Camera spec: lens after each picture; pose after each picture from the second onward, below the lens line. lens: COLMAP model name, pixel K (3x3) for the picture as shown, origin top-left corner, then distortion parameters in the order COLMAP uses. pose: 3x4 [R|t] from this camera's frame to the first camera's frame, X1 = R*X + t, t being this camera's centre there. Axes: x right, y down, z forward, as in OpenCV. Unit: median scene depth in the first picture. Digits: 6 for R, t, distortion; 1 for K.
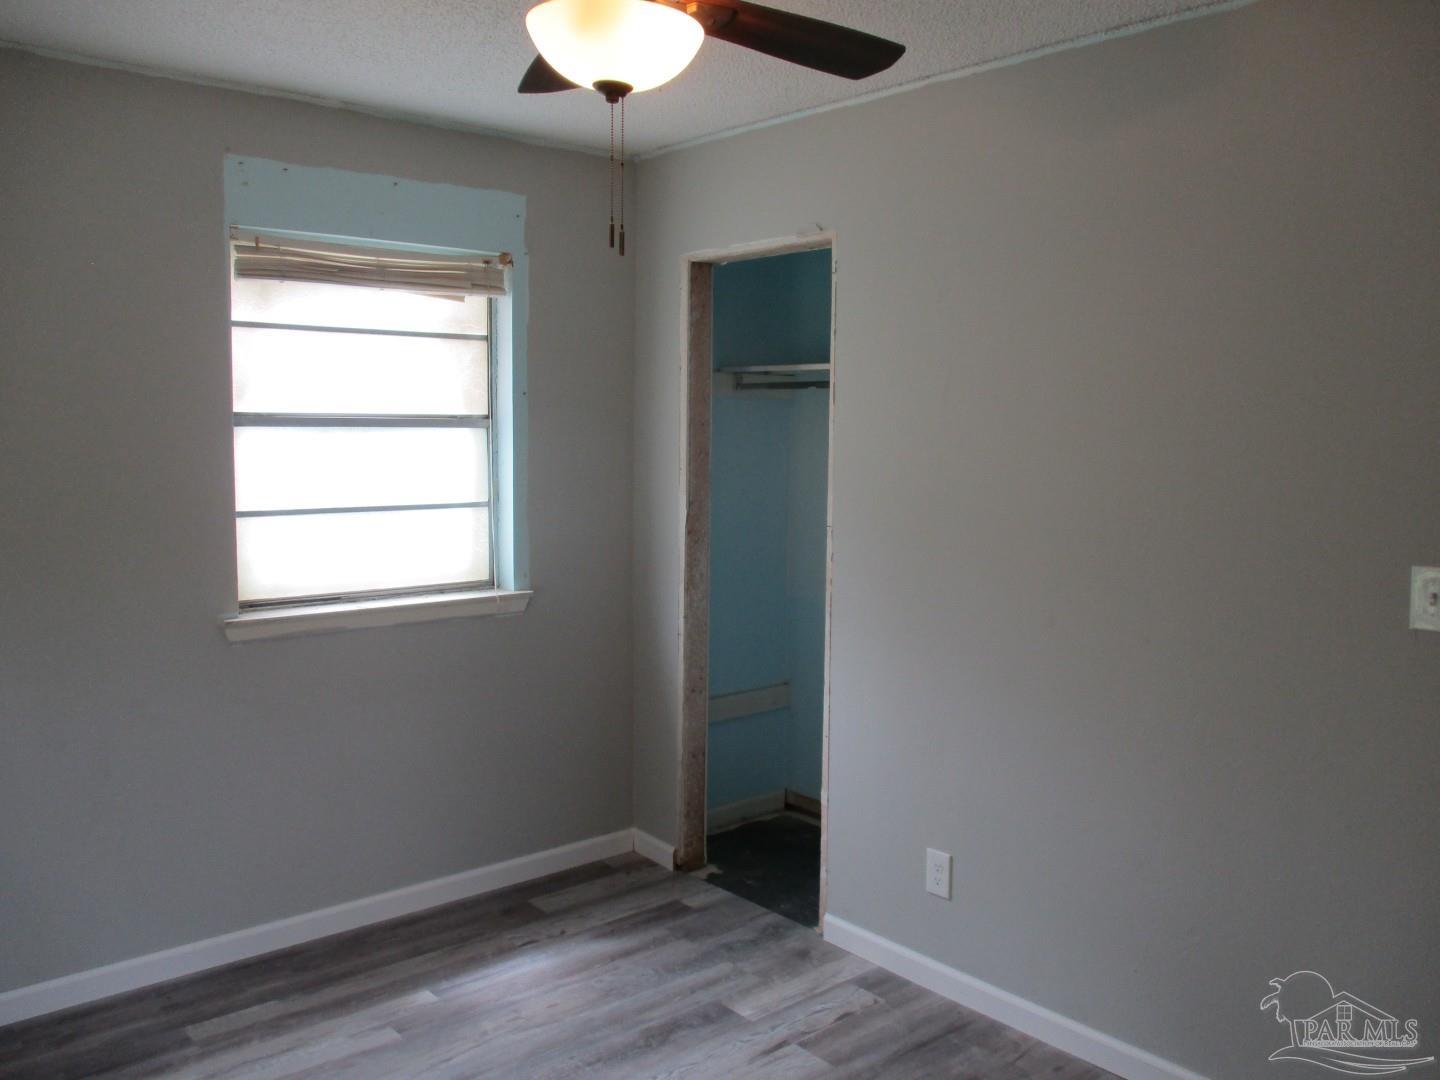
lens RADIAL K [[1228.6, 0, 727.5], [0, 1228.6, 535.2], [0, 0, 1]] dist [-0.000077, 0.008906]
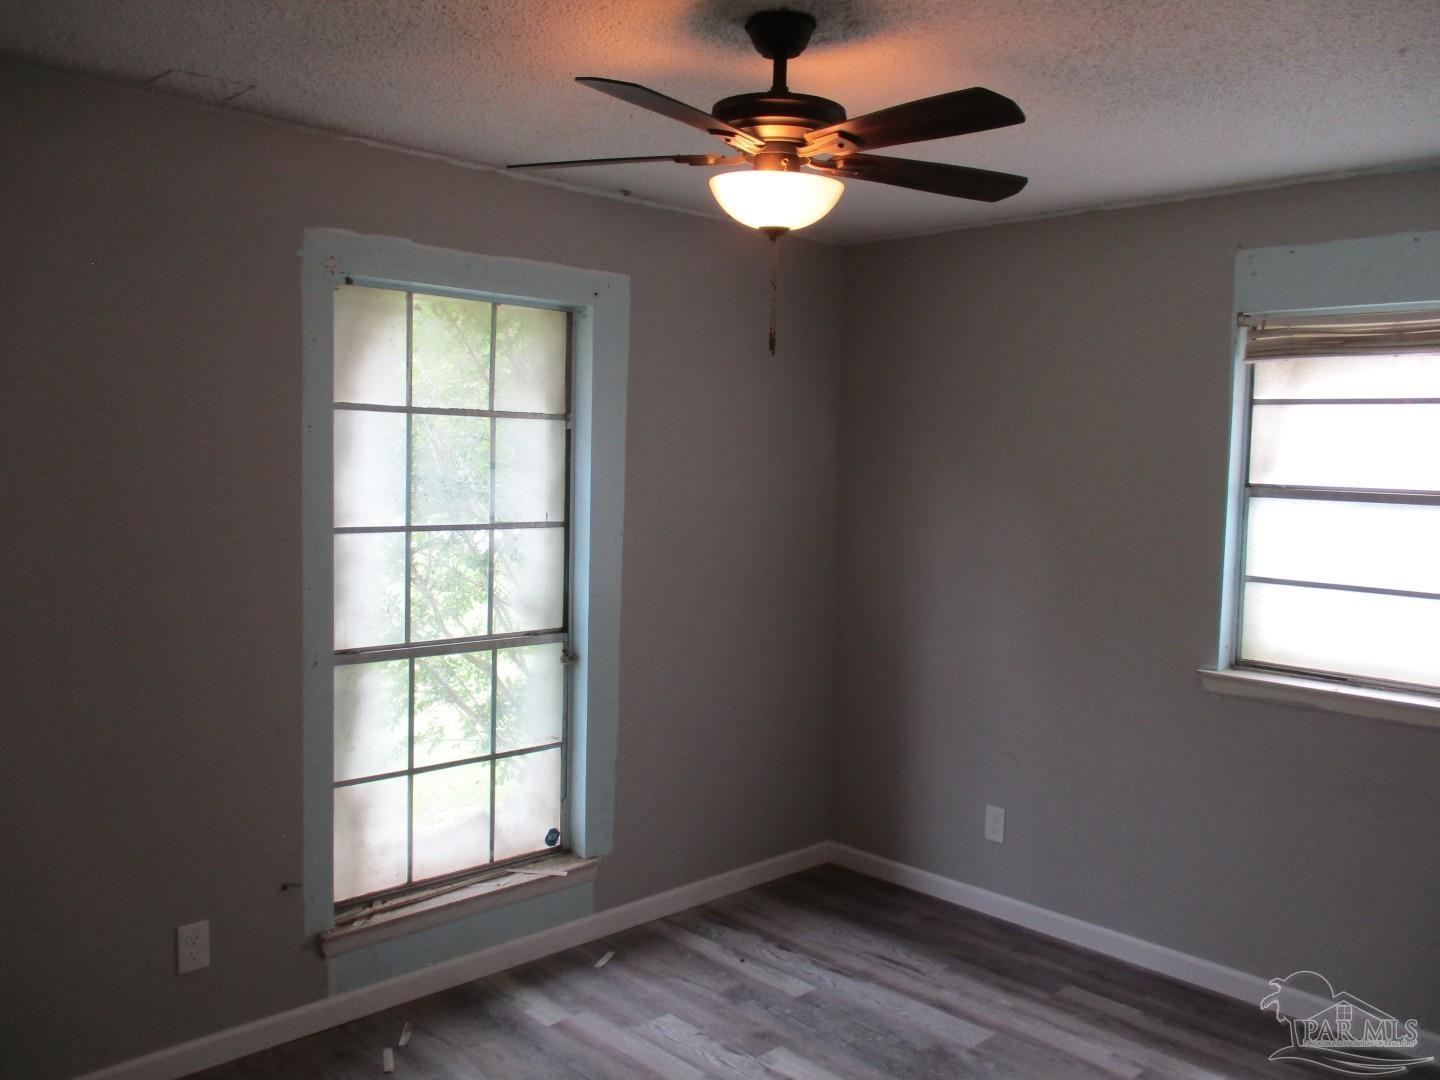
lens RADIAL K [[1228.6, 0, 725.0], [0, 1228.6, 537.4], [0, 0, 1]] dist [-0.000077, 0.008906]
pose [[0.069450, 0.062780, -0.995608, 0.662806], [-0.124029, 0.990818, 0.053826, -0.055869], [0.989845, 0.119746, 0.076599, 0.480131]]
